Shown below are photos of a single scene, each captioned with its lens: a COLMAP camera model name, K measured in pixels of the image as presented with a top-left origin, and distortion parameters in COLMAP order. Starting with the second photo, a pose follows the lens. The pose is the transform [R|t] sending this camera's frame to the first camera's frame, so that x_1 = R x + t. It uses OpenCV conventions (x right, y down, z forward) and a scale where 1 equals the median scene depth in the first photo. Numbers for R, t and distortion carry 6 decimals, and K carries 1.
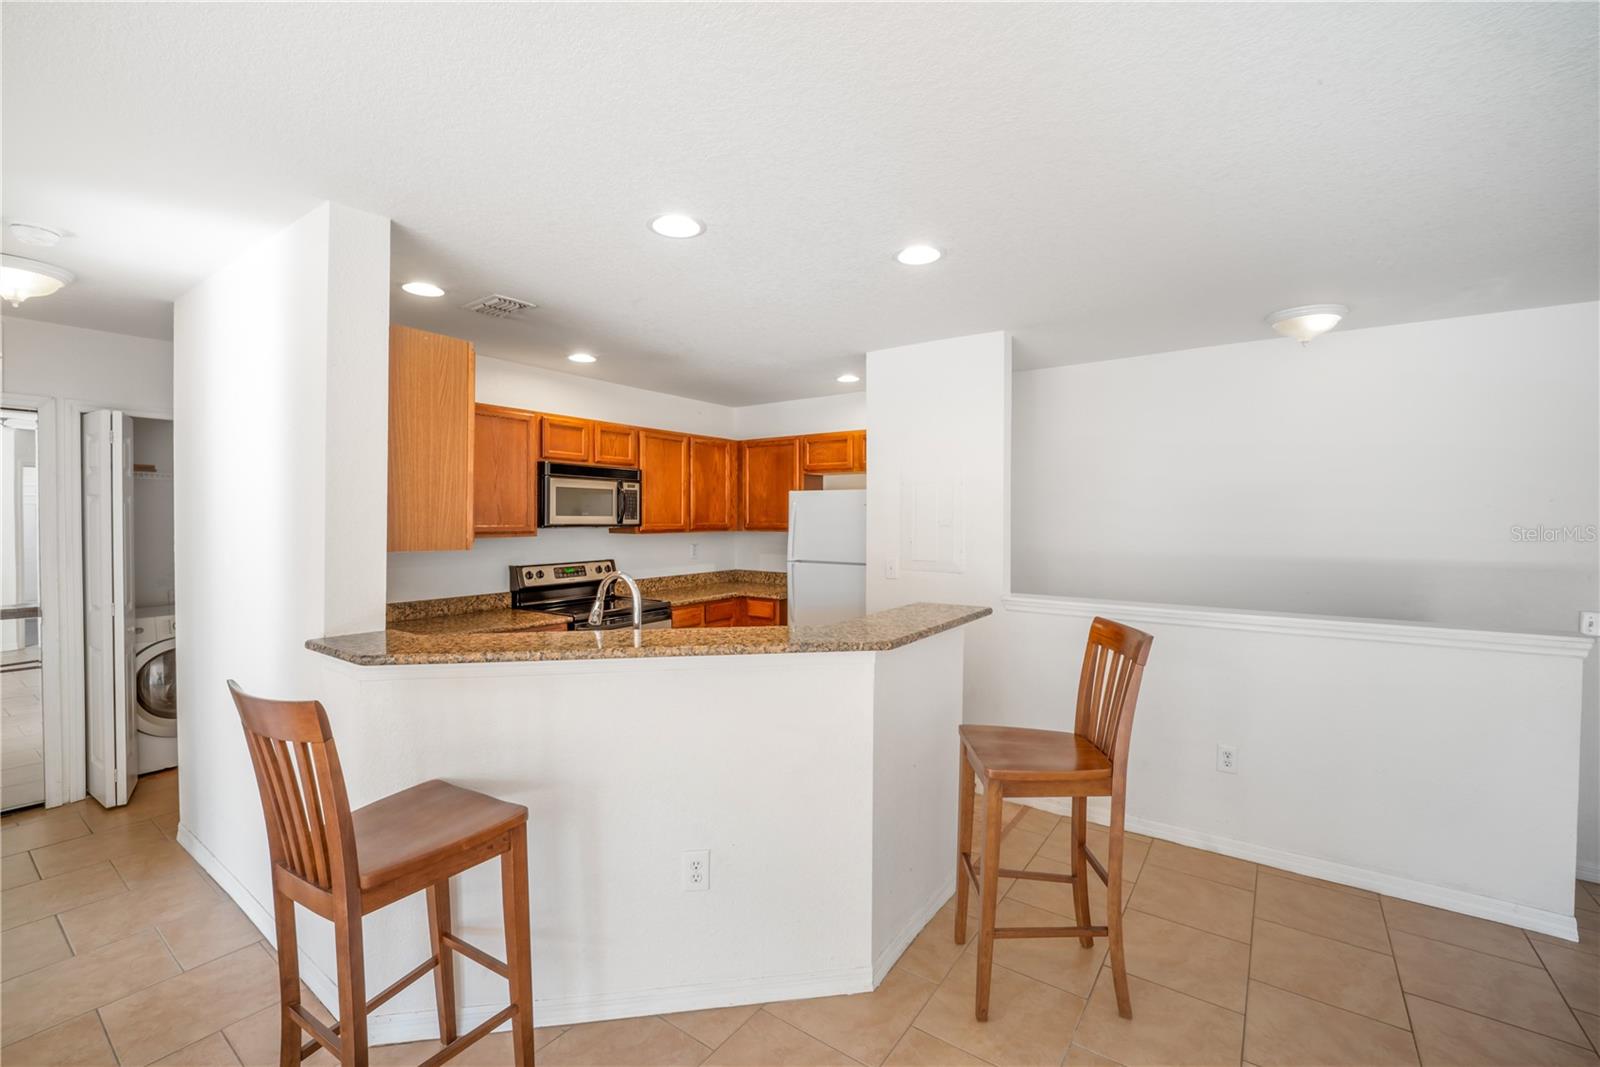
lens RADIAL K [[662.1, 0, 805.0], [0, 662.1, 517.2], [0, 0, 1]] dist [0.019207, -0.015804]
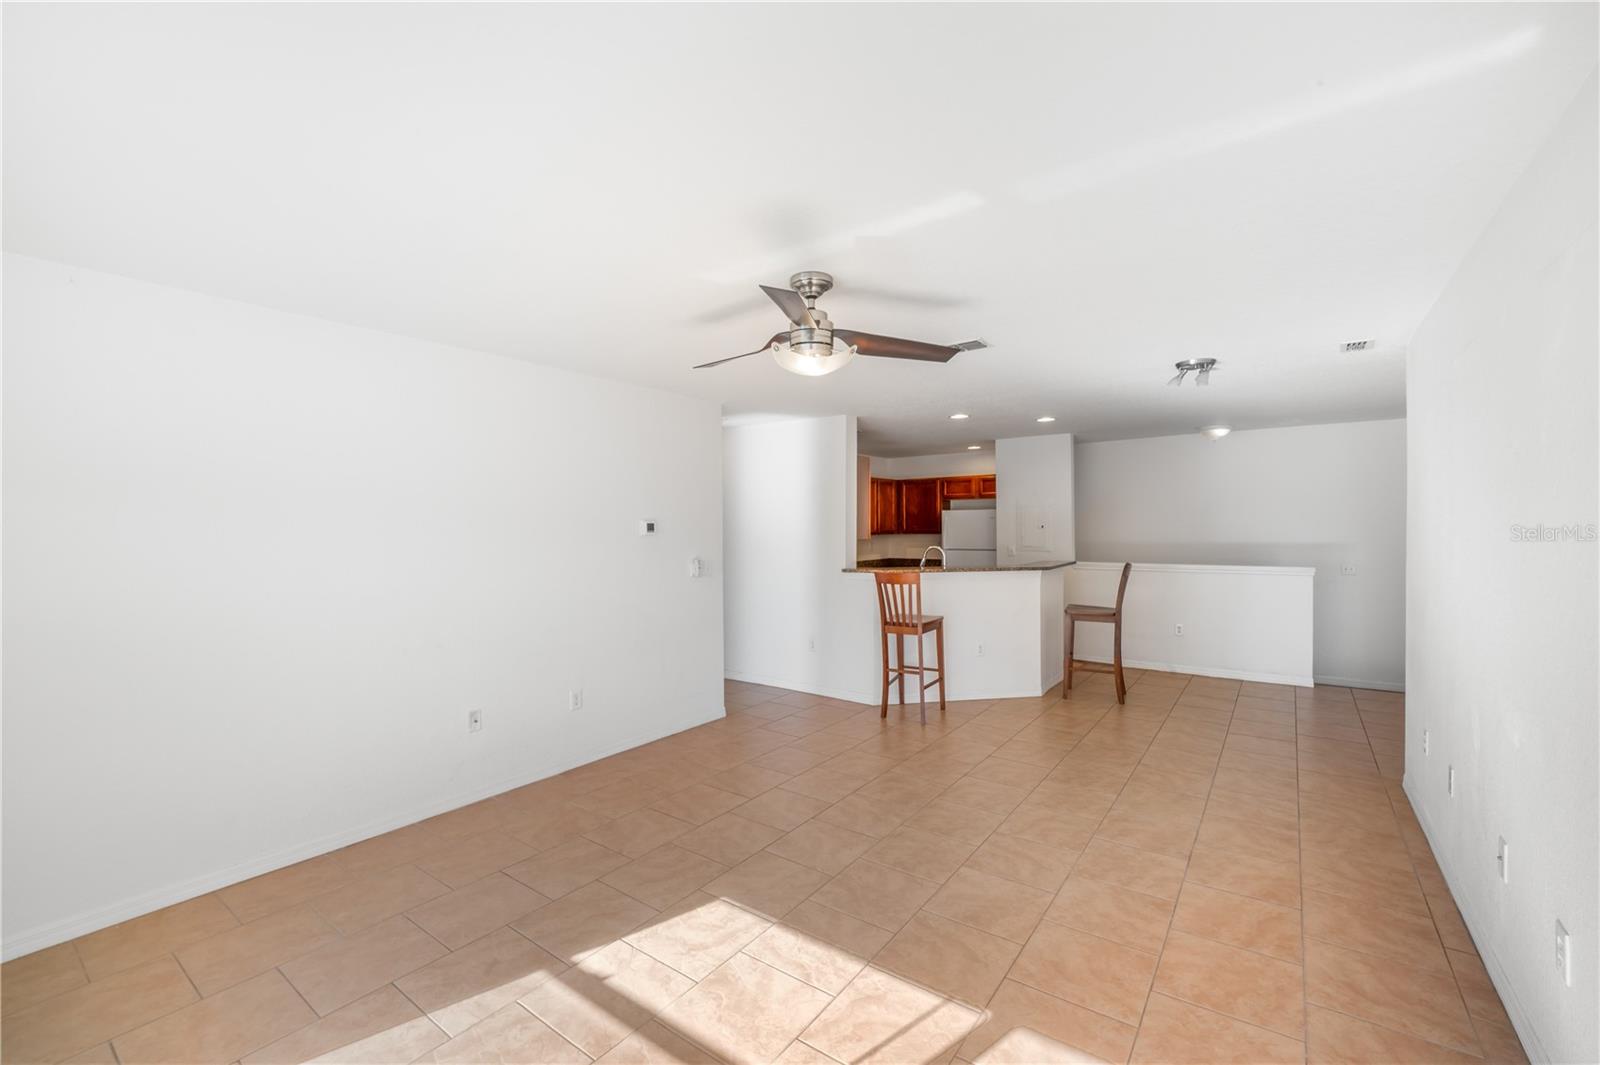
lens RADIAL K [[662.1, 0, 805.0], [0, 662.1, 516.2], [0, 0, 1]] dist [0.019207, -0.015804]
pose [[0.999898, -0.007767, -0.012008, -0.353955], [0.007572, 0.999840, -0.016197, 0.001588], [0.012132, 0.016104, 0.999797, -0.752036]]
